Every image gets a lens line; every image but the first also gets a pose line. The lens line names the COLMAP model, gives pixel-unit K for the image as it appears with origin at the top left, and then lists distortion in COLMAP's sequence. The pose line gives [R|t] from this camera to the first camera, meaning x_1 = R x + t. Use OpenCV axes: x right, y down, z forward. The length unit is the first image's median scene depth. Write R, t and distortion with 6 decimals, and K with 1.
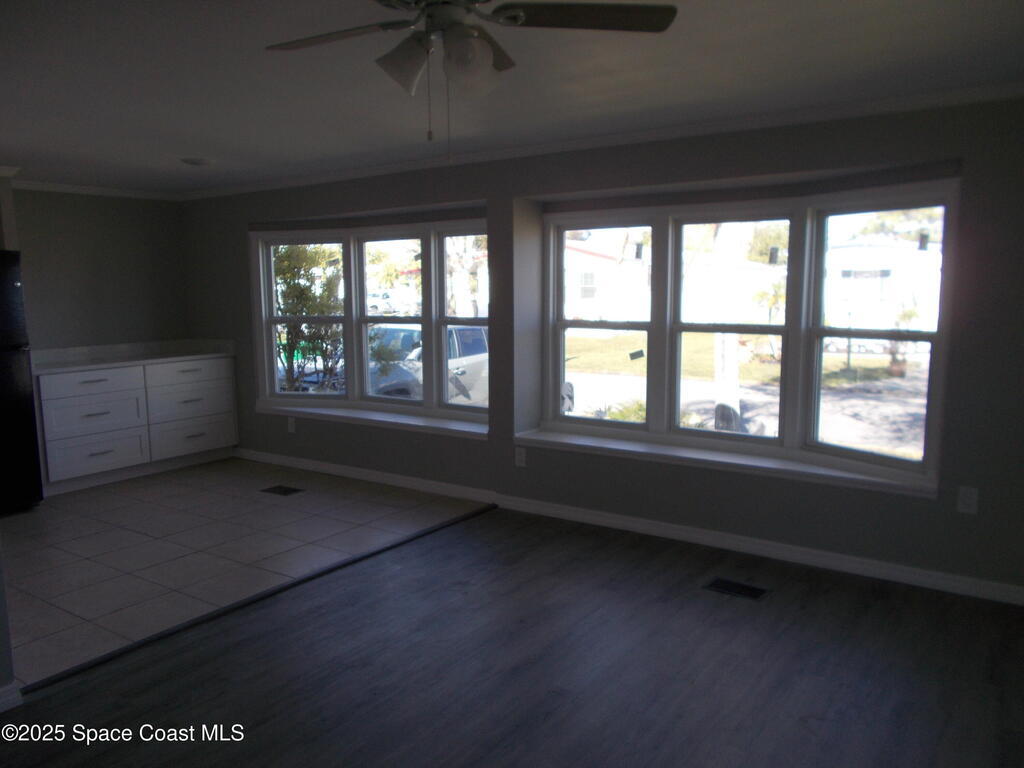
lens RADIAL K [[774.5, 0, 480.8], [0, 774.5, 384.1], [0, 0, 1]] dist [-0.000308, -0.003133]
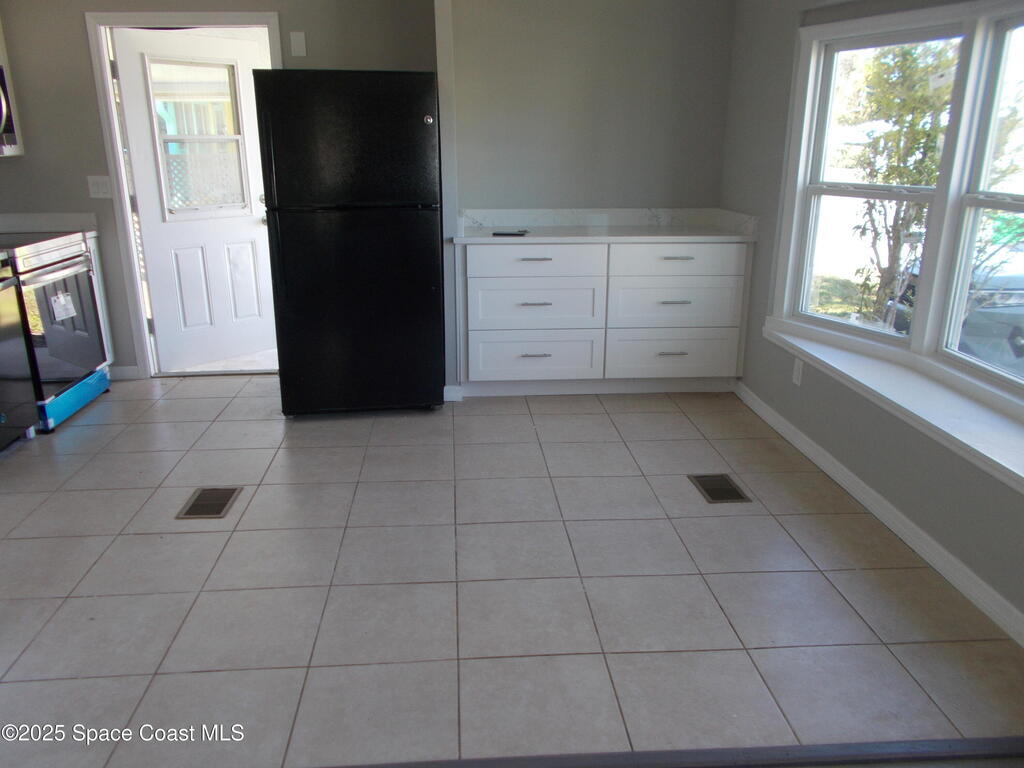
lens RADIAL K [[774.5, 0, 480.8], [0, 774.5, 384.1], [0, 0, 1]] dist [-0.000308, -0.003133]
pose [[0.643378, 0.239179, -0.727226, 0.030031], [-0.109463, 0.968922, 0.221829, -0.043314], [0.757683, -0.063115, 0.649564, 0.441753]]
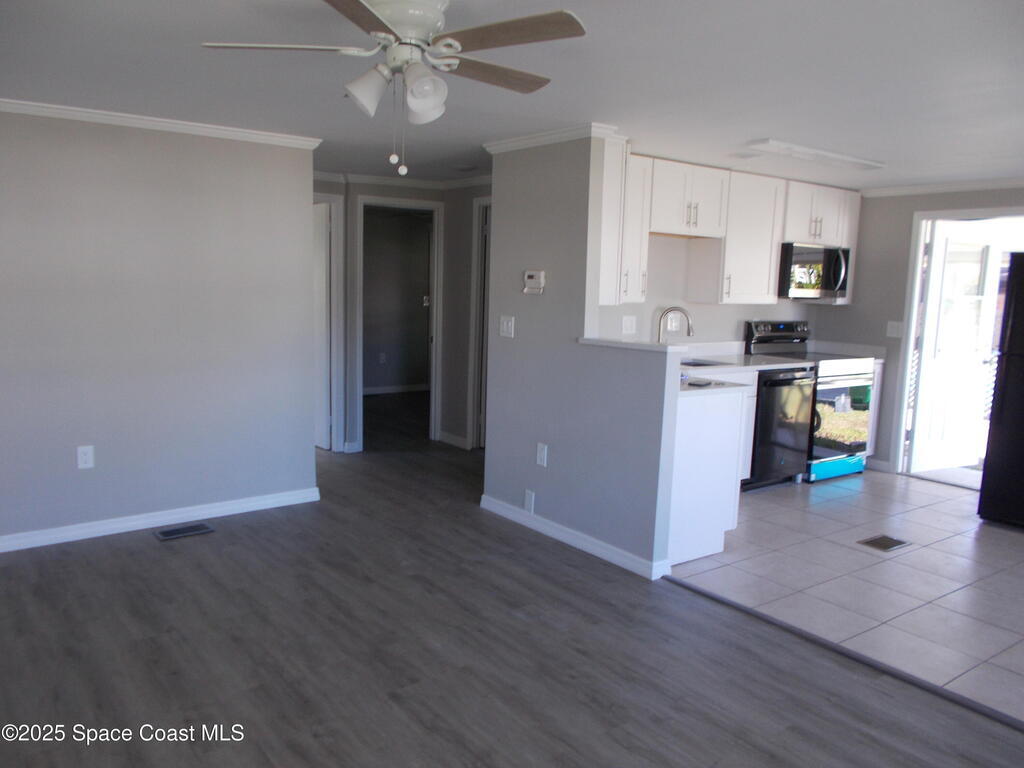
lens RADIAL K [[809.8, 0, 512.0], [0, 809.8, 384.0], [0, 0, 1]] dist [0.005839, 0.002058]
pose [[-0.276868, 0.132820, -0.951684, 0.349257], [-0.166115, 0.968874, 0.183546, -0.062478], [0.946441, 0.208907, -0.246187, 0.456110]]
